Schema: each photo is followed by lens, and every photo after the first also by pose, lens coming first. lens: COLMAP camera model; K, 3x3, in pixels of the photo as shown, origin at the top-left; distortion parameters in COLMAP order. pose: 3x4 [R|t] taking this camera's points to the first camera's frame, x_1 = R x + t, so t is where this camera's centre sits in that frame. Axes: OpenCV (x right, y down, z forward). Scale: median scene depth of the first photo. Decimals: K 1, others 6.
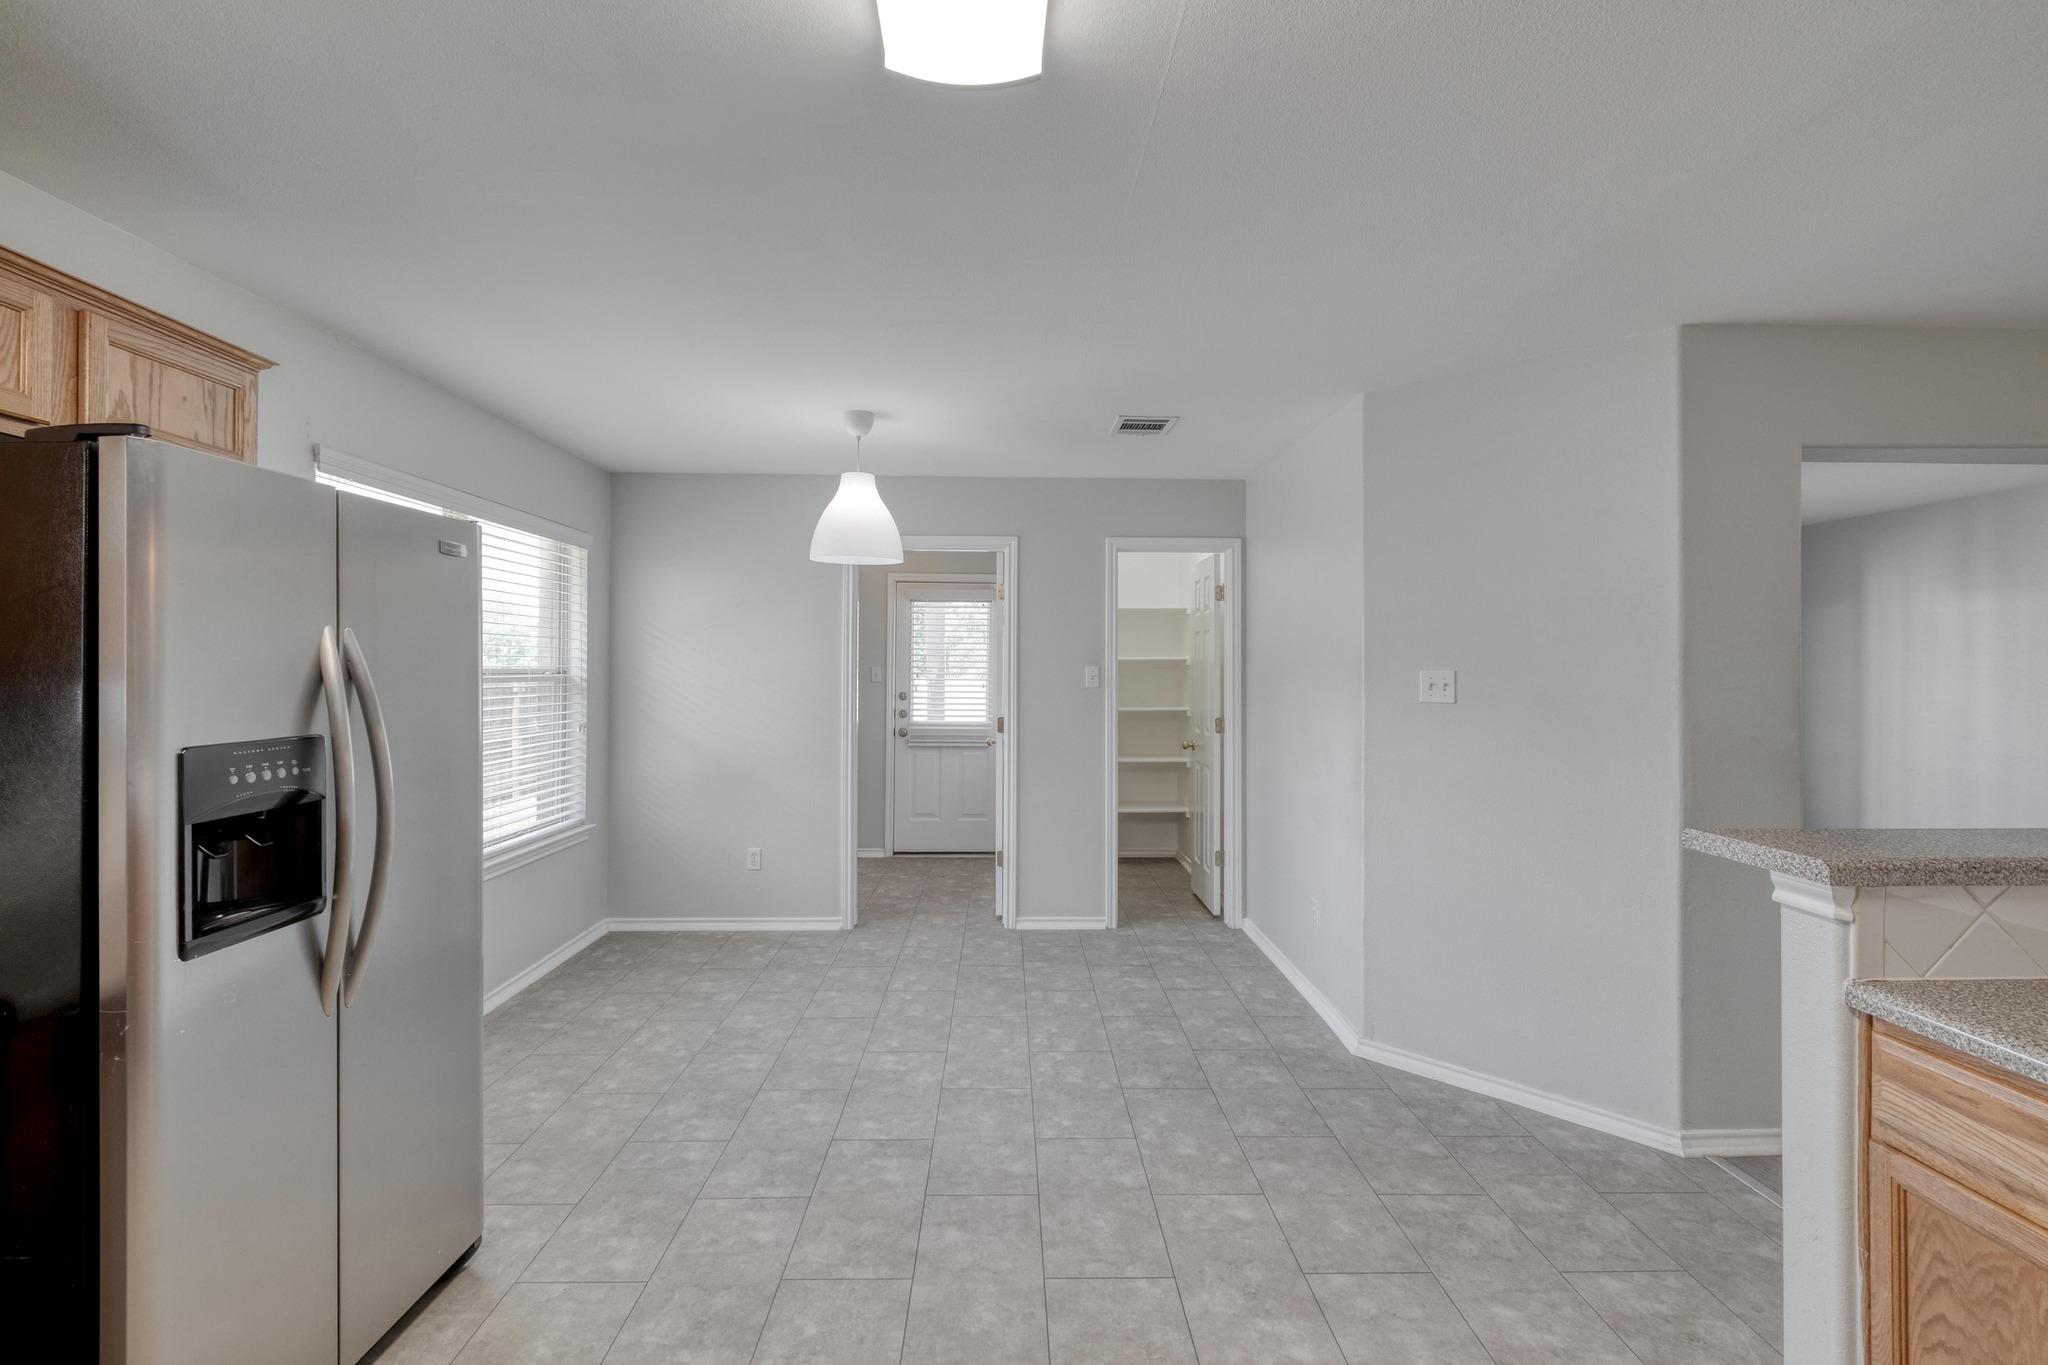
lens RADIAL K [[884.1, 0, 1020.5], [0, 884.1, 665.0], [0, 0, 1]] dist [0.003898, -0.003150]
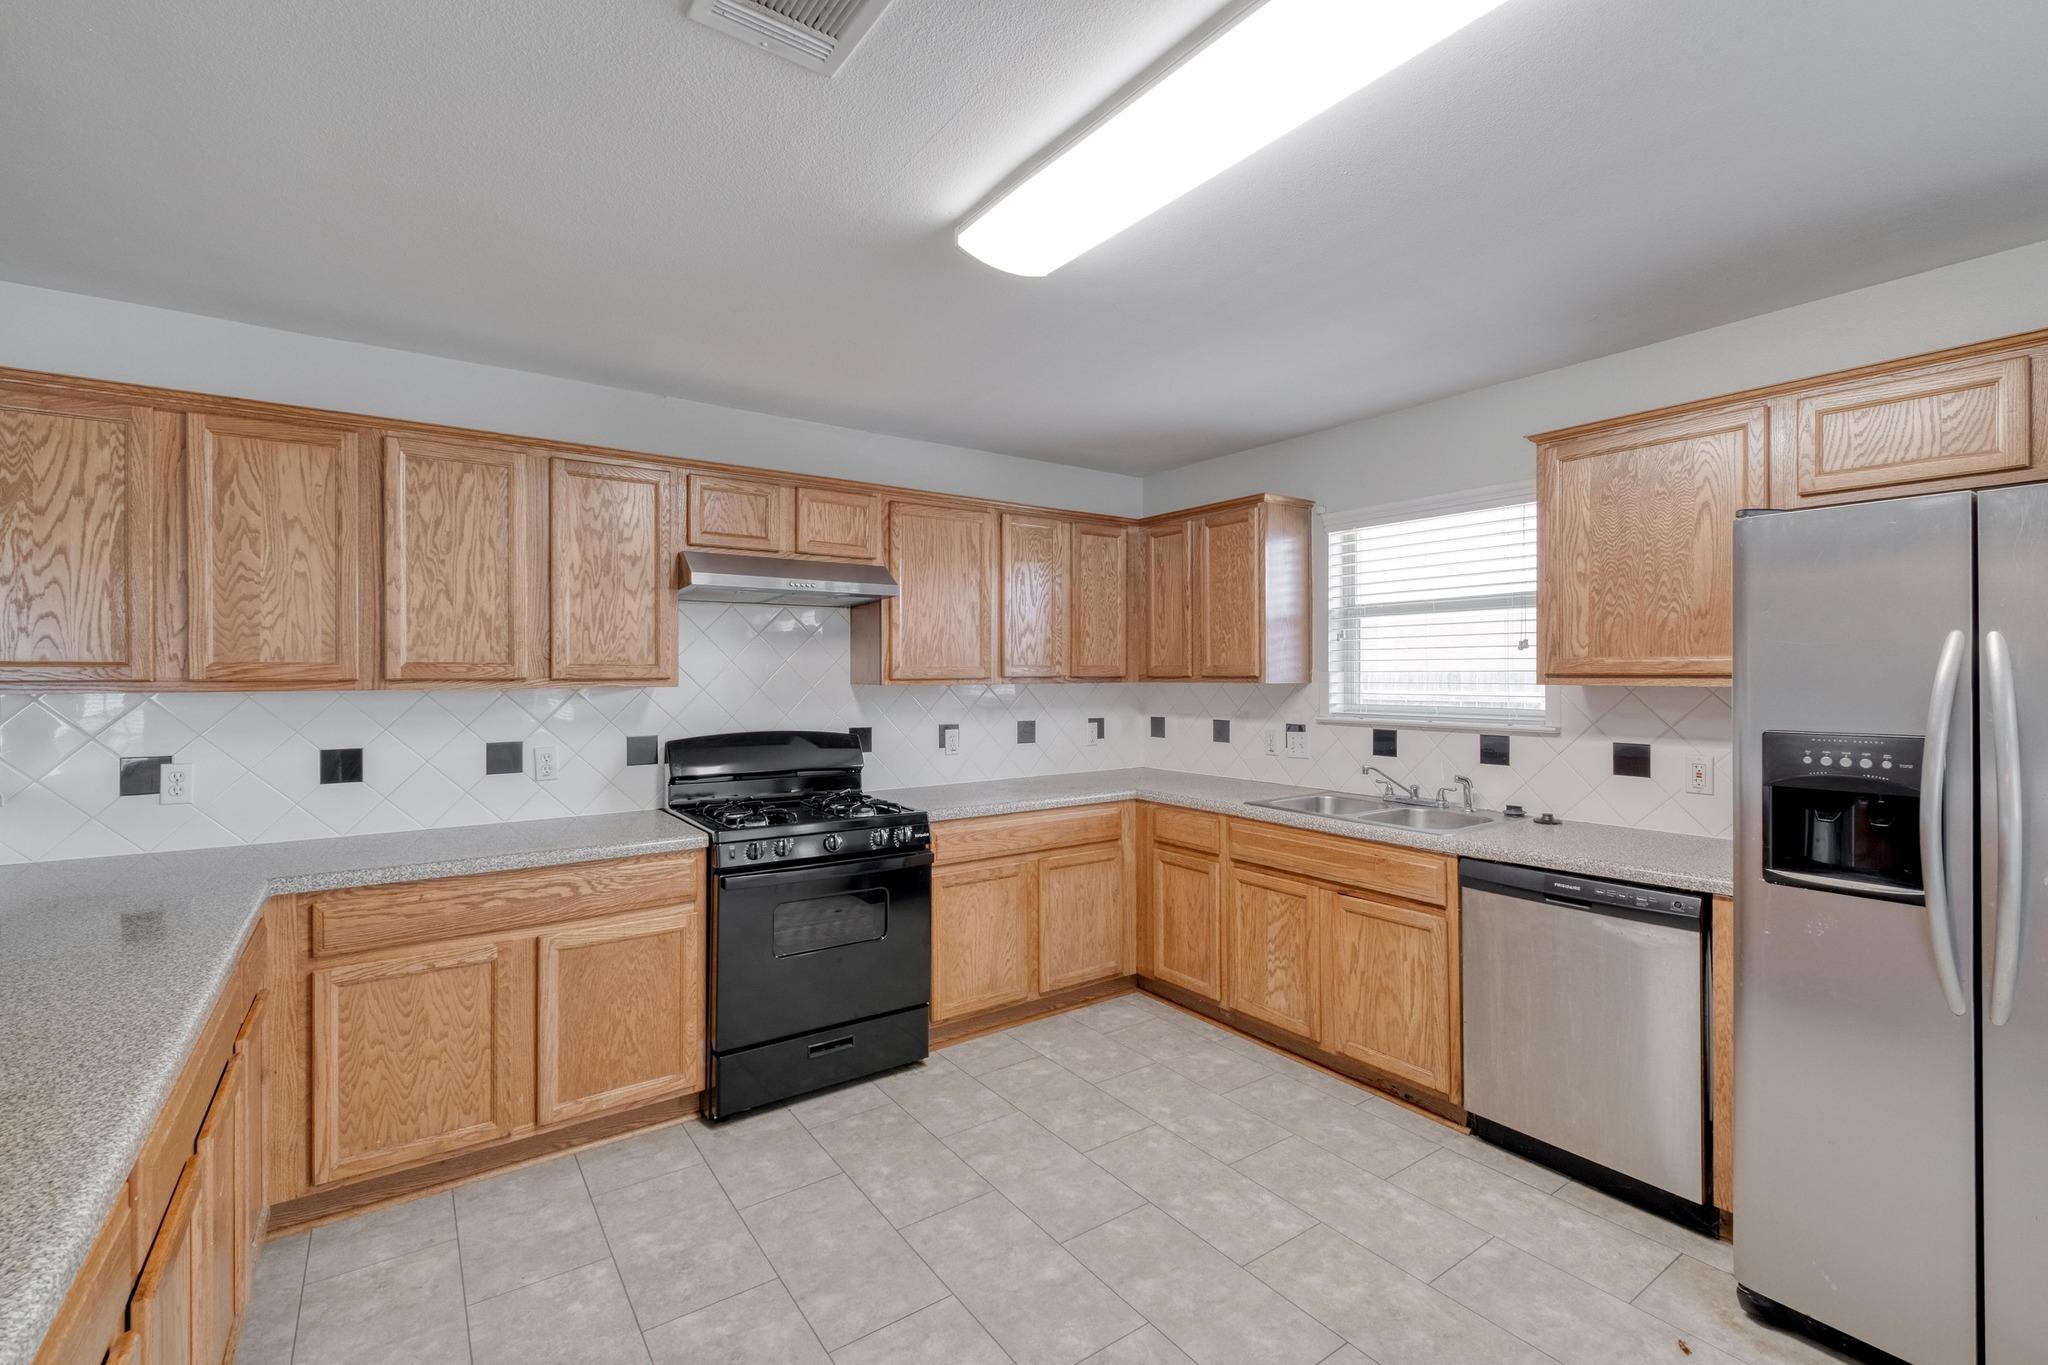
lens RADIAL K [[884.1, 0, 1028.1], [0, 884.1, 670.3], [0, 0, 1]] dist [0.003898, -0.003150]
pose [[-0.825596, -0.005551, -0.564234, 0.243806], [0.000788, 0.999939, -0.010991, 0.003683], [0.564261, -0.009519, -0.825541, 0.441832]]
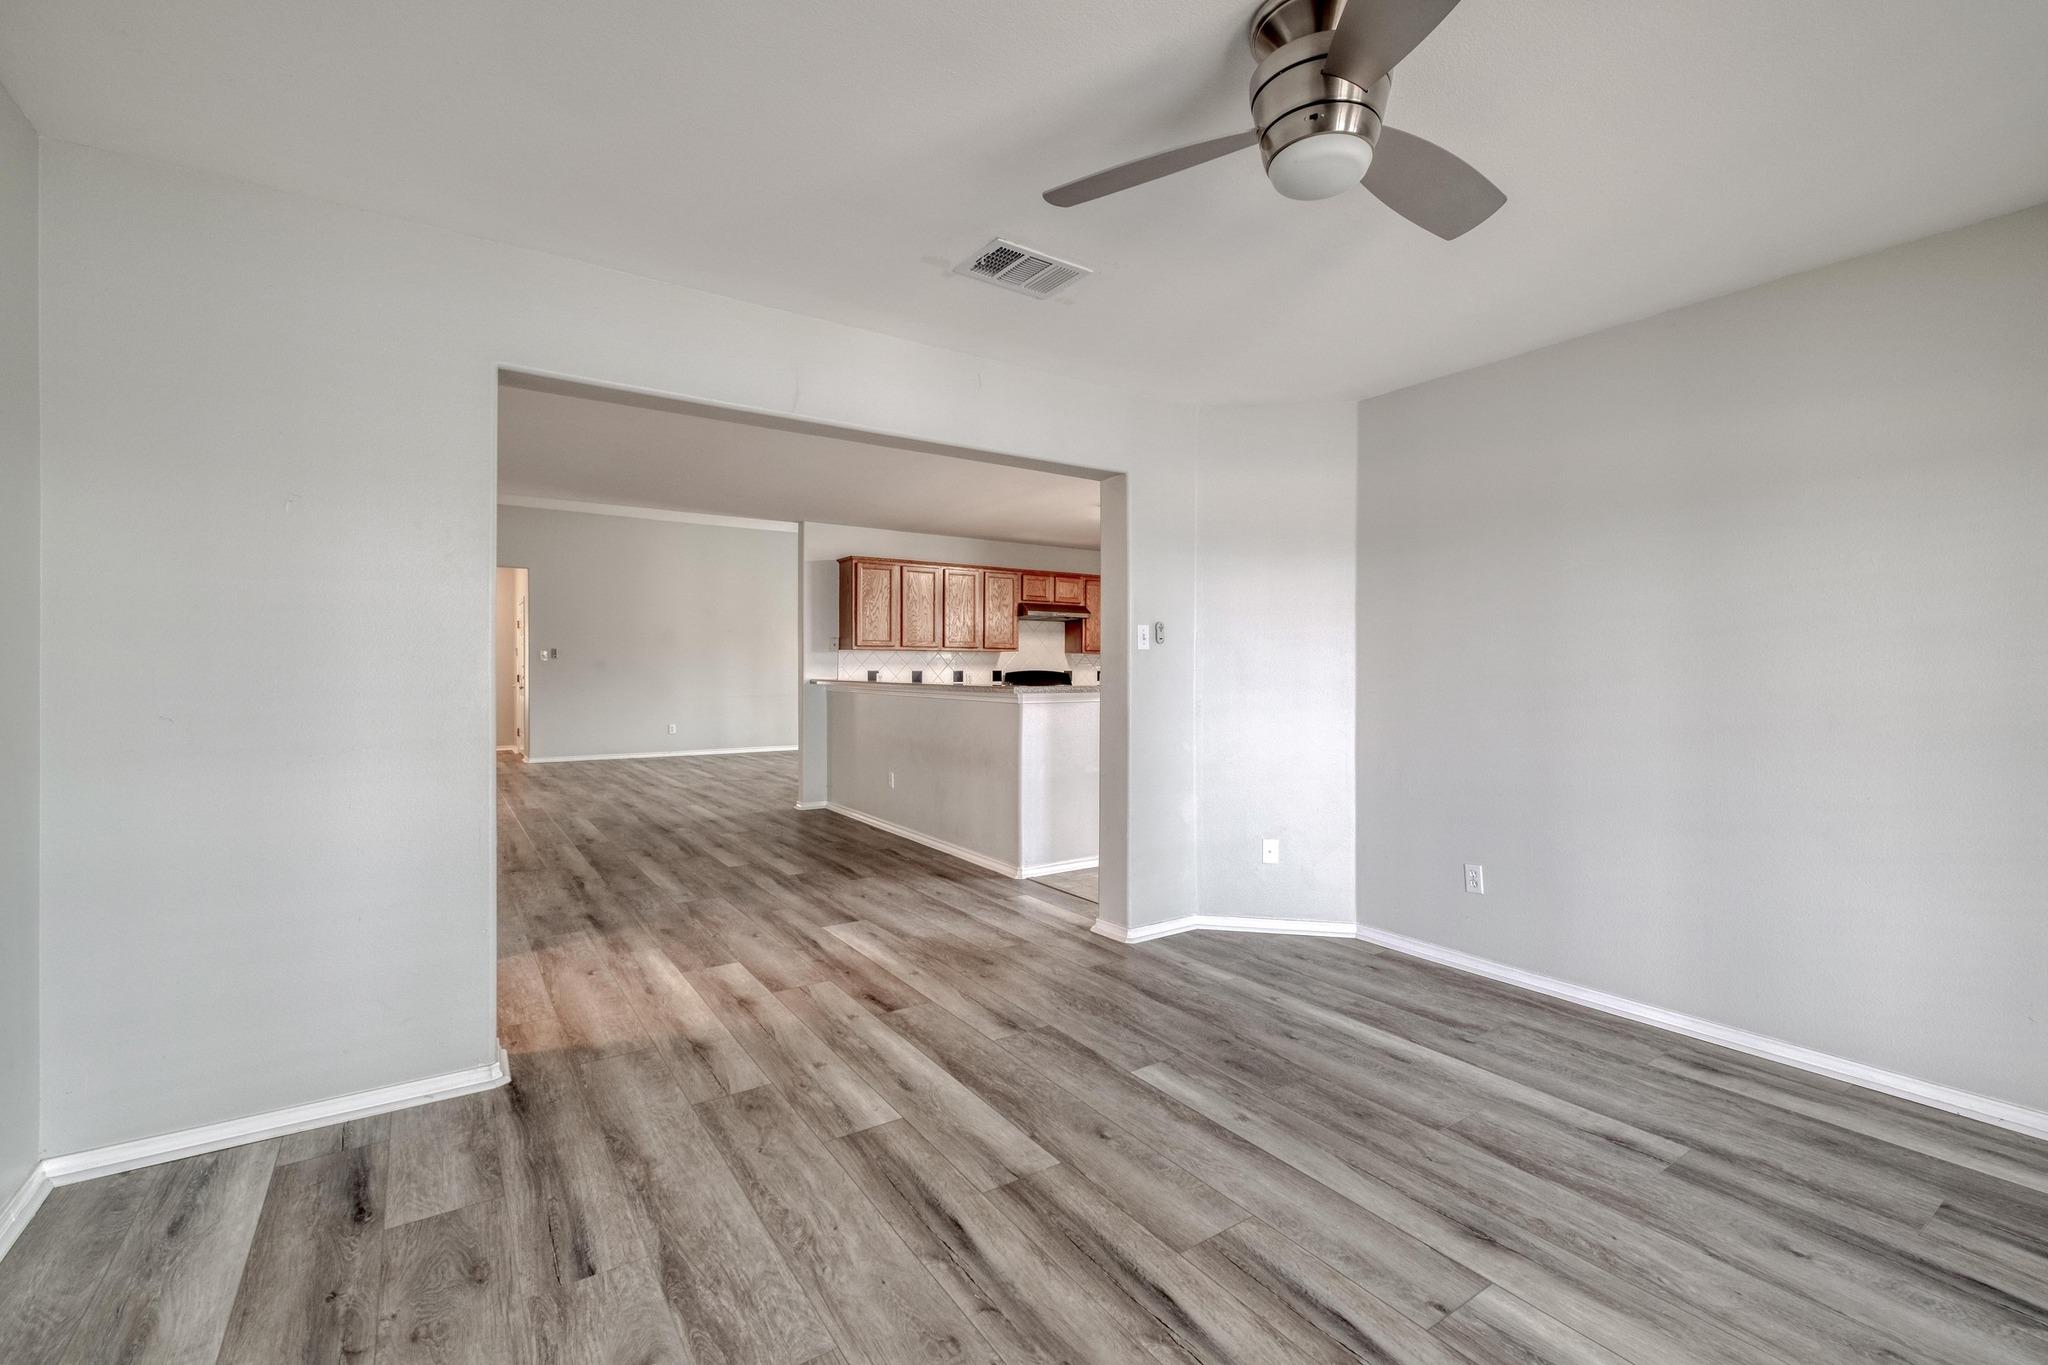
lens RADIAL K [[884.1, 0, 1028.4], [0, 884.1, 681.6], [0, 0, 1]] dist [0.003898, -0.003150]
pose [[-0.837287, 0.000762, -0.546764, 1.077894], [-0.004481, 0.999956, 0.008256, 0.055899], [0.546746, 0.009362, -0.837246, 1.297962]]
